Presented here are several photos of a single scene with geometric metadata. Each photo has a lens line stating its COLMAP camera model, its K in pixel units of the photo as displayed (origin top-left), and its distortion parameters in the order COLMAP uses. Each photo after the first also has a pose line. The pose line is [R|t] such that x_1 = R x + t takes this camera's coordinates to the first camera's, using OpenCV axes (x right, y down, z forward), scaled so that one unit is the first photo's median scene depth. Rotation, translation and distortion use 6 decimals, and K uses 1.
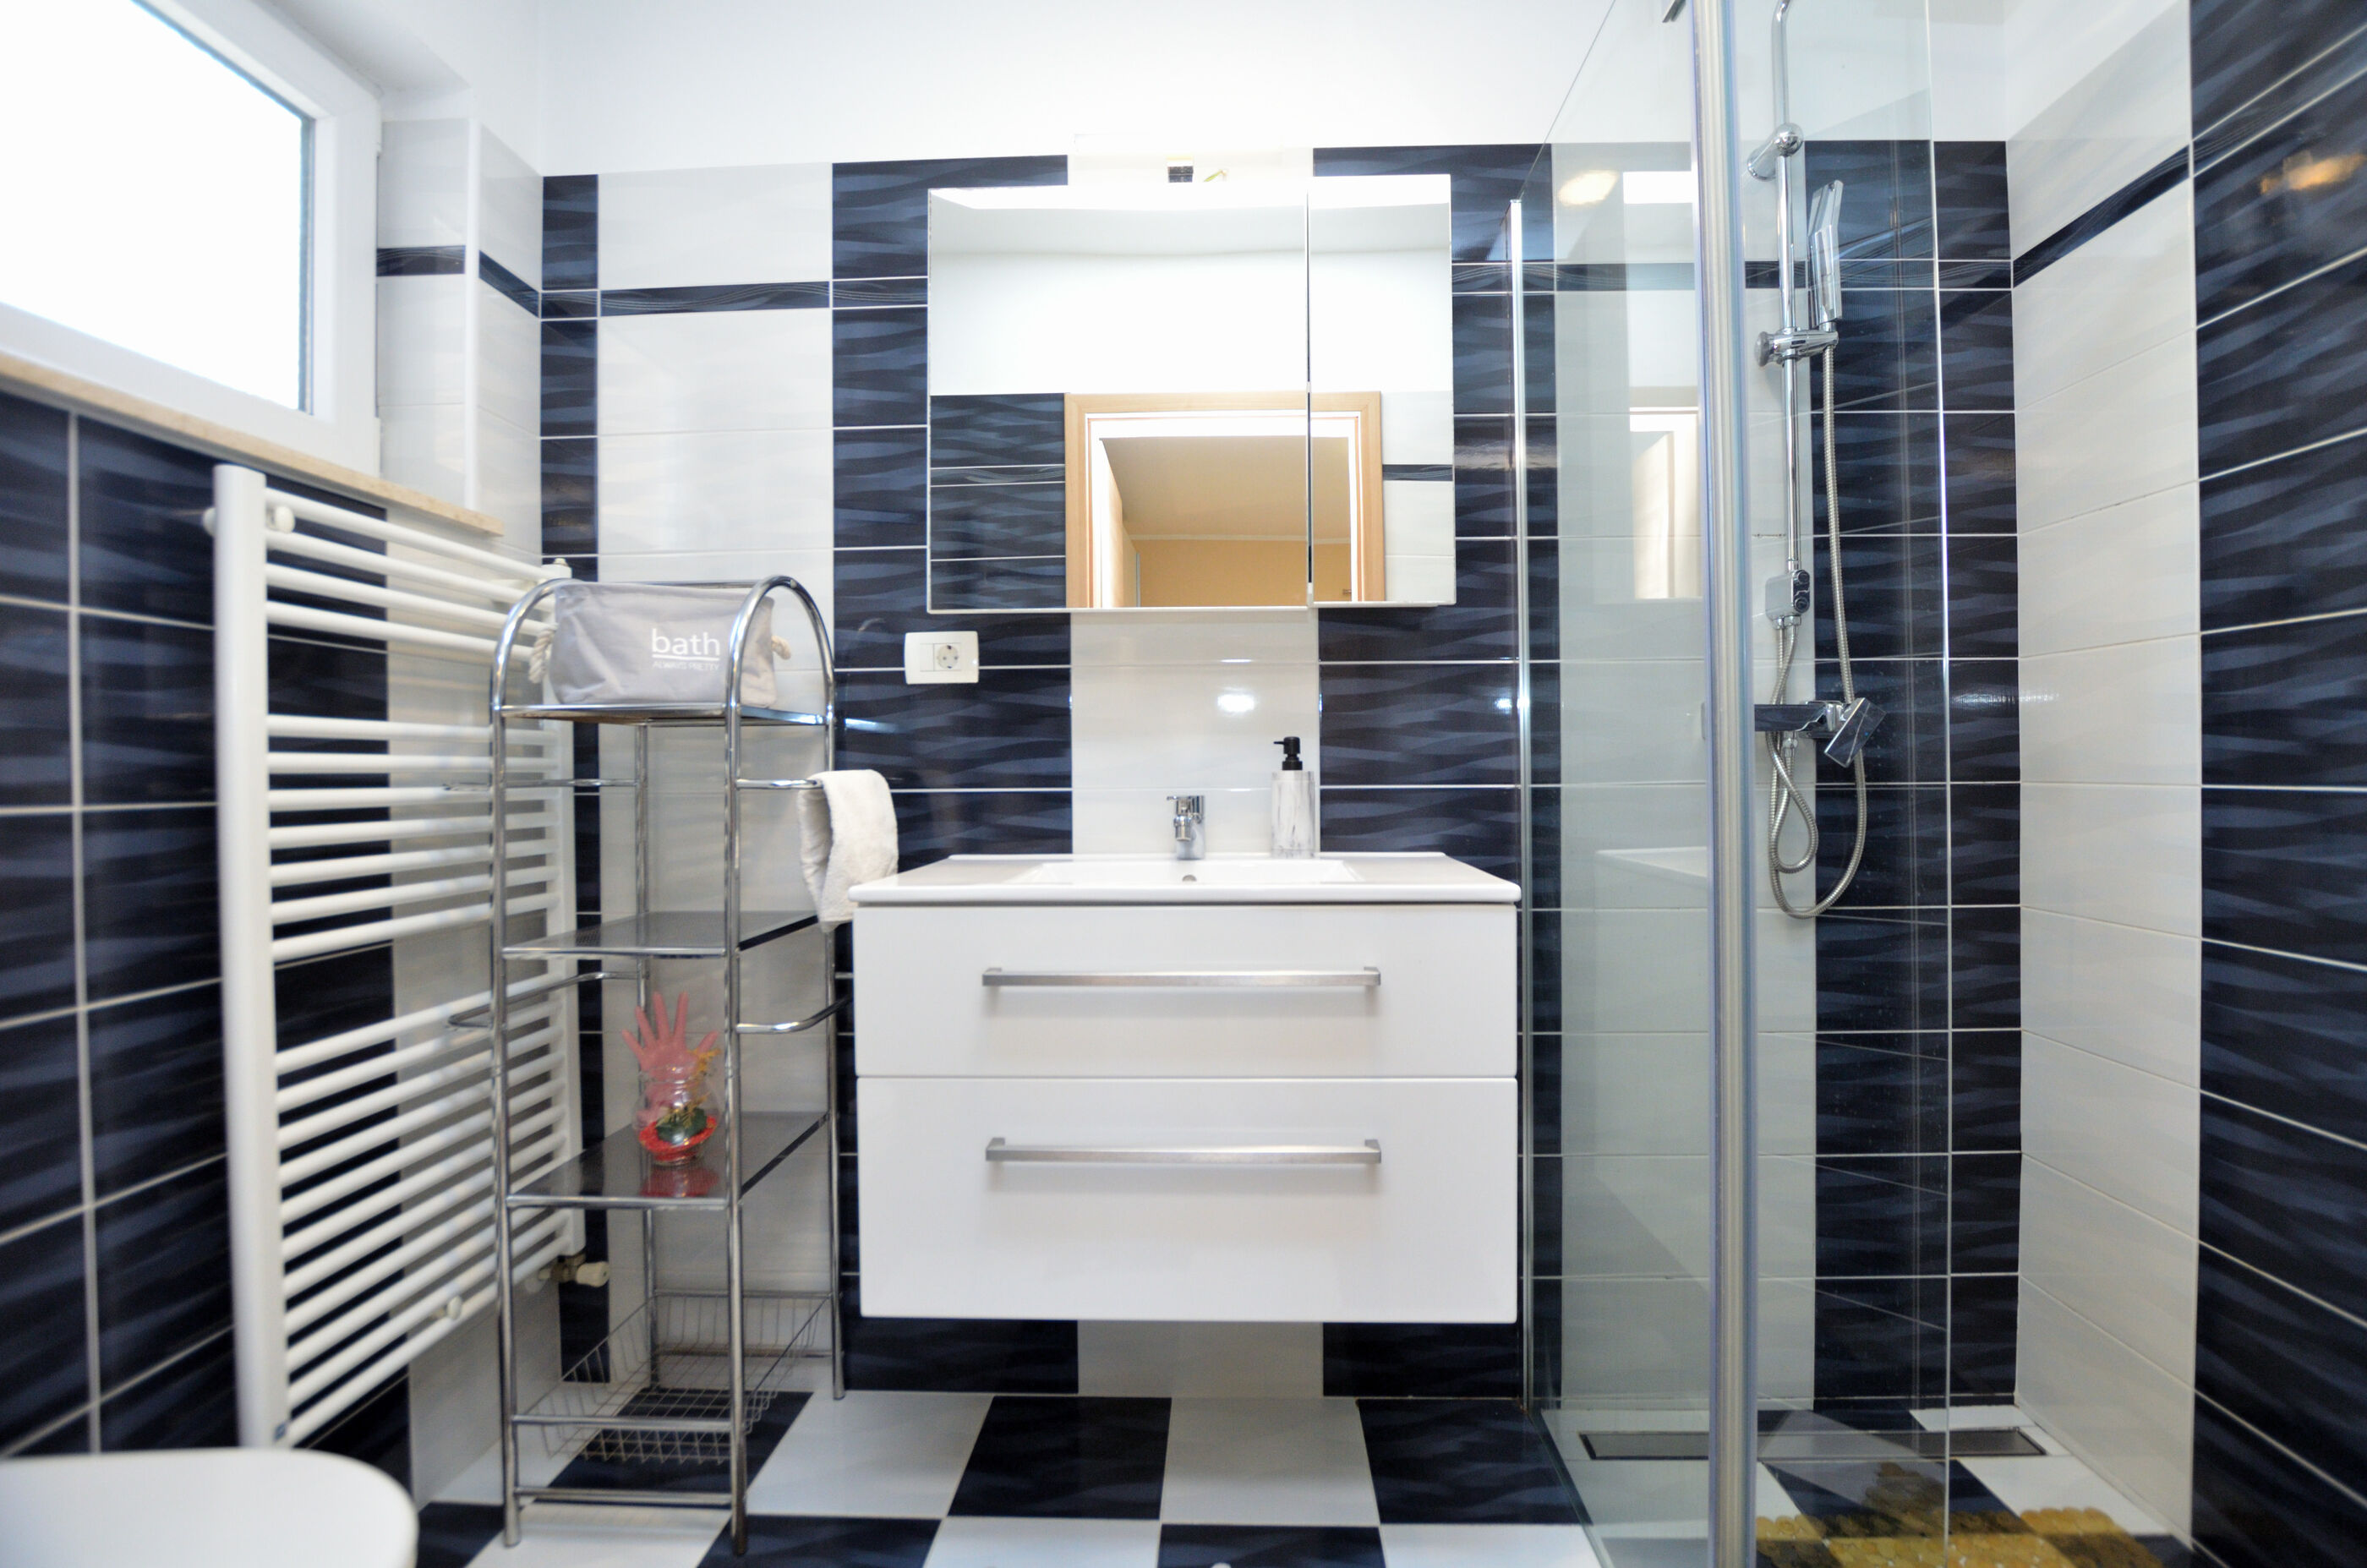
lens RADIAL K [[1036.3, 0, 1191.7], [0, 1036.3, 769.3], [0, 0, 1]] dist [-0.026746, 0.002767]
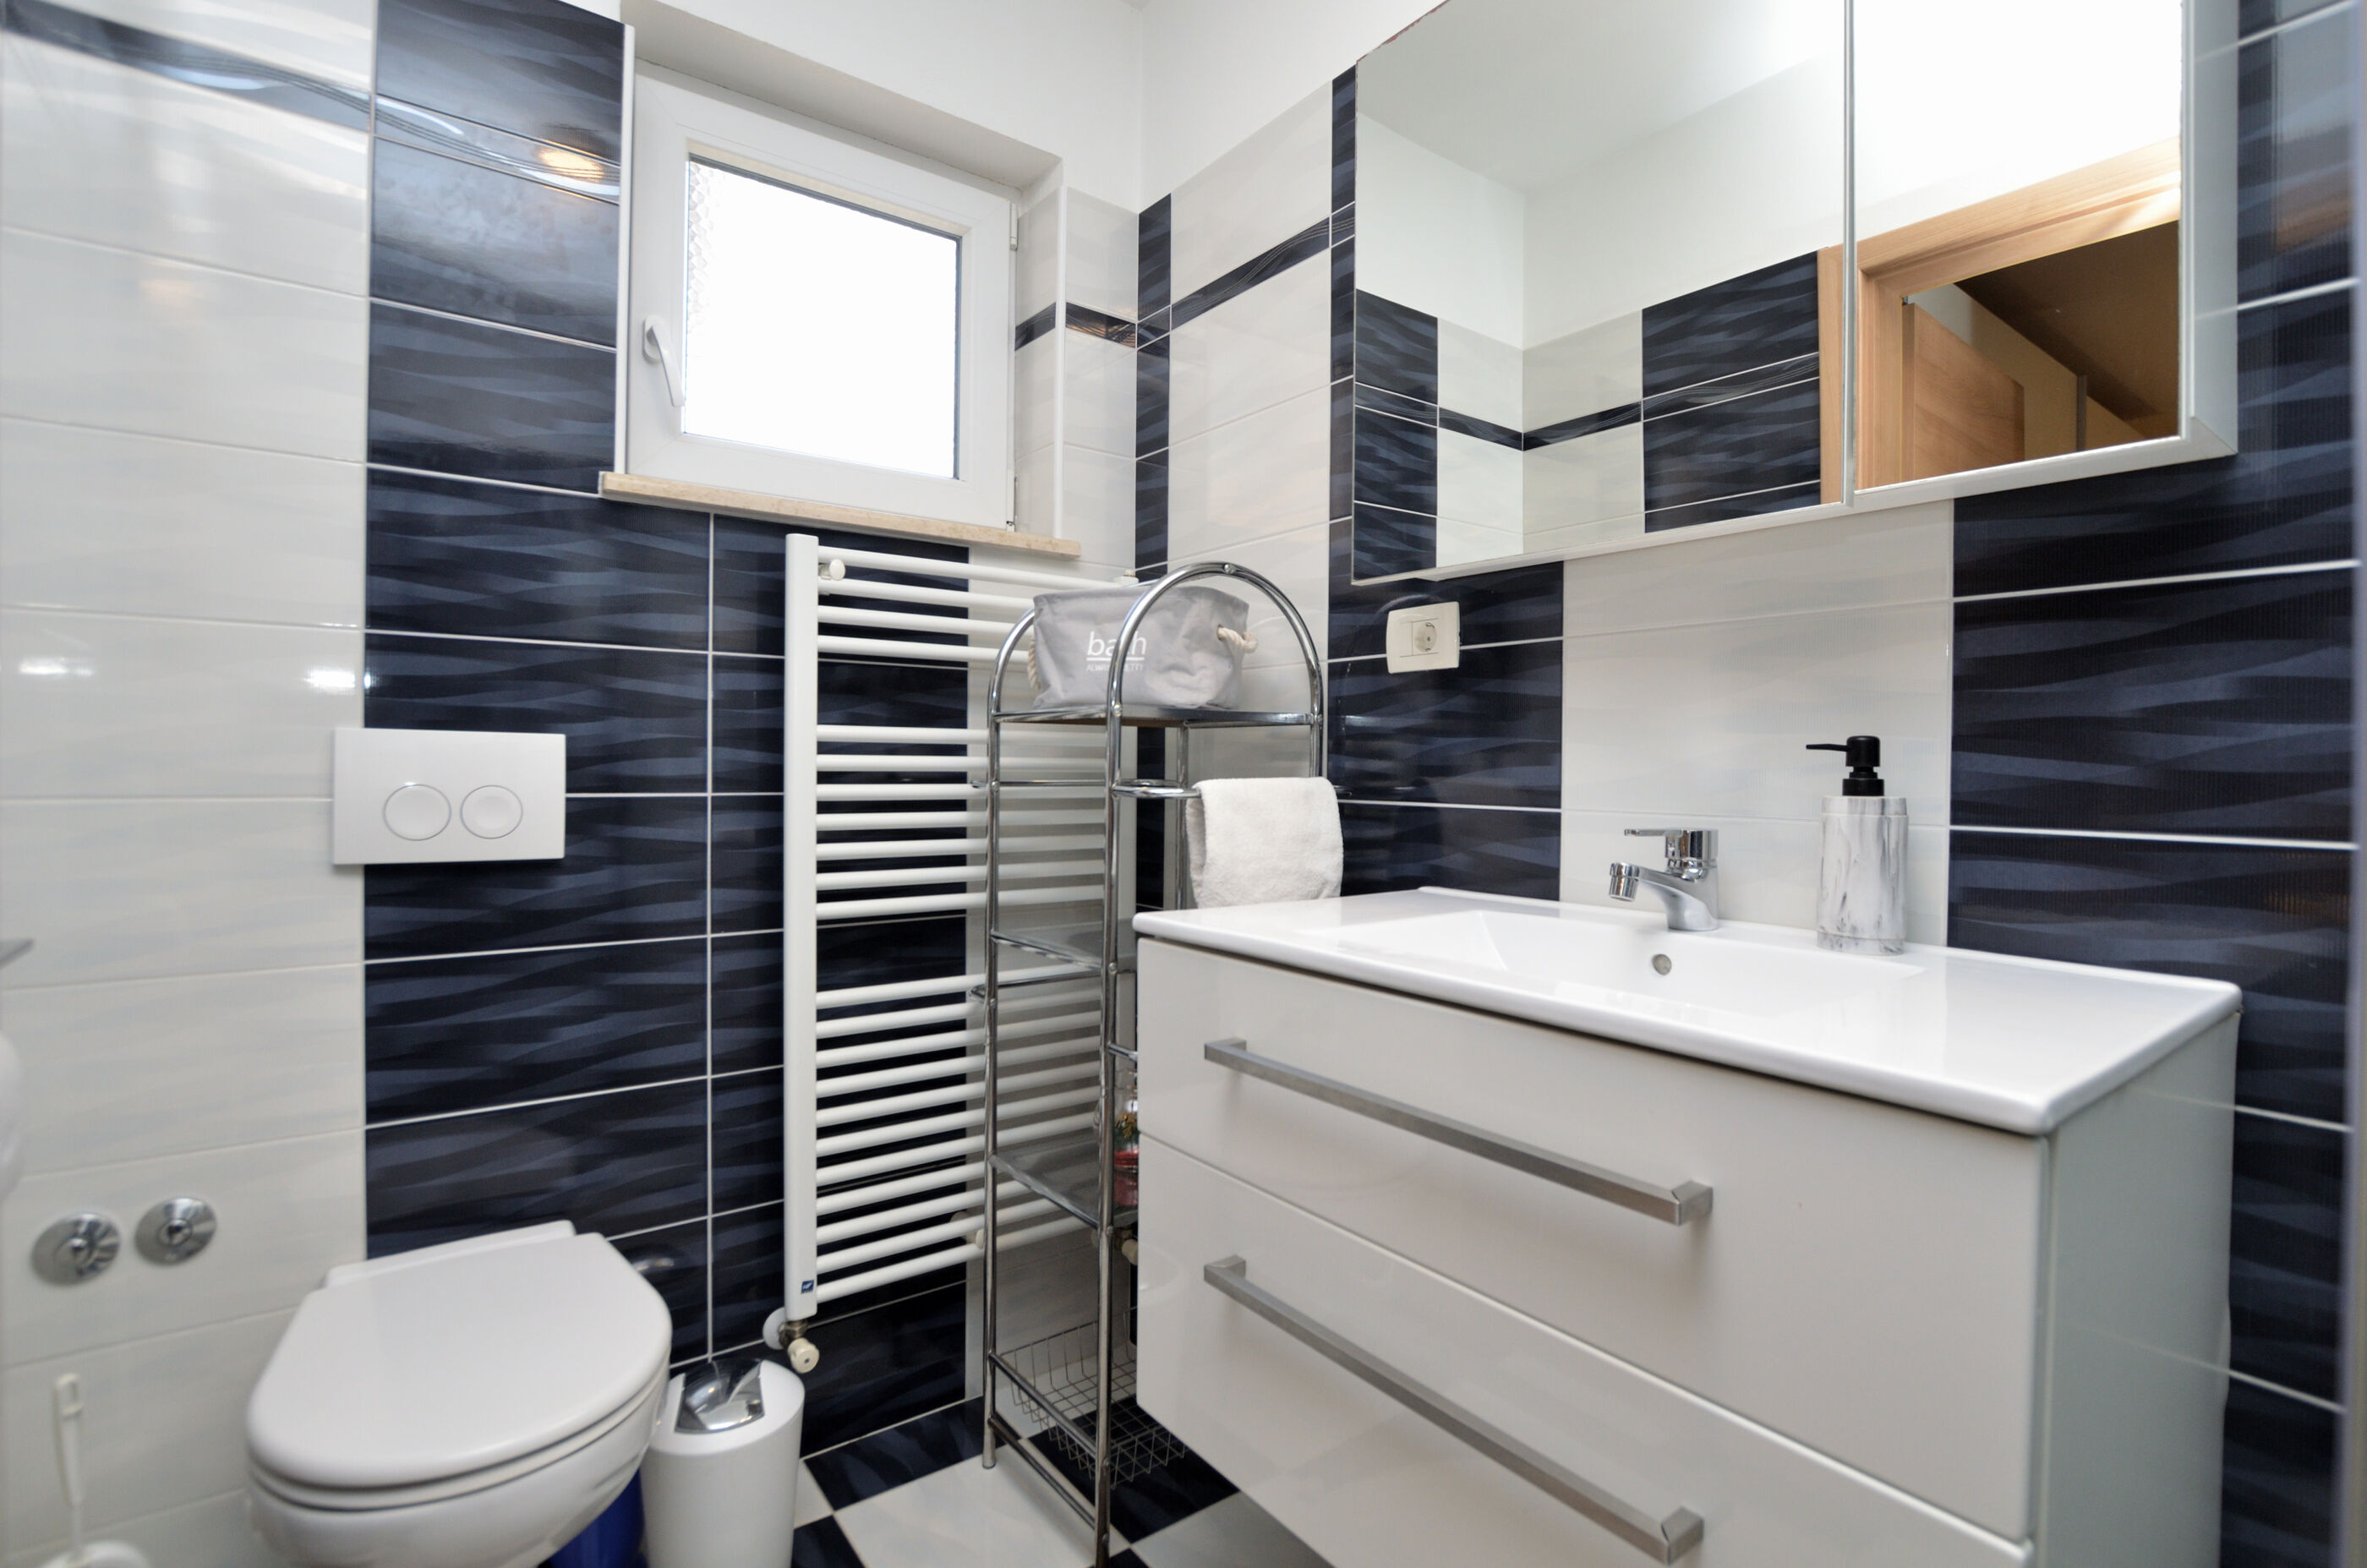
lens RADIAL K [[1103.1, 0, 1186.8], [0, 1103.1, 773.8], [0, 0, 1]] dist [-0.032133, -0.000304]
pose [[0.642856, 0.019694, -0.765734, 0.310409], [-0.015136, 0.999801, 0.013006, -0.012646], [0.765838, 0.003229, 0.643026, 0.332057]]
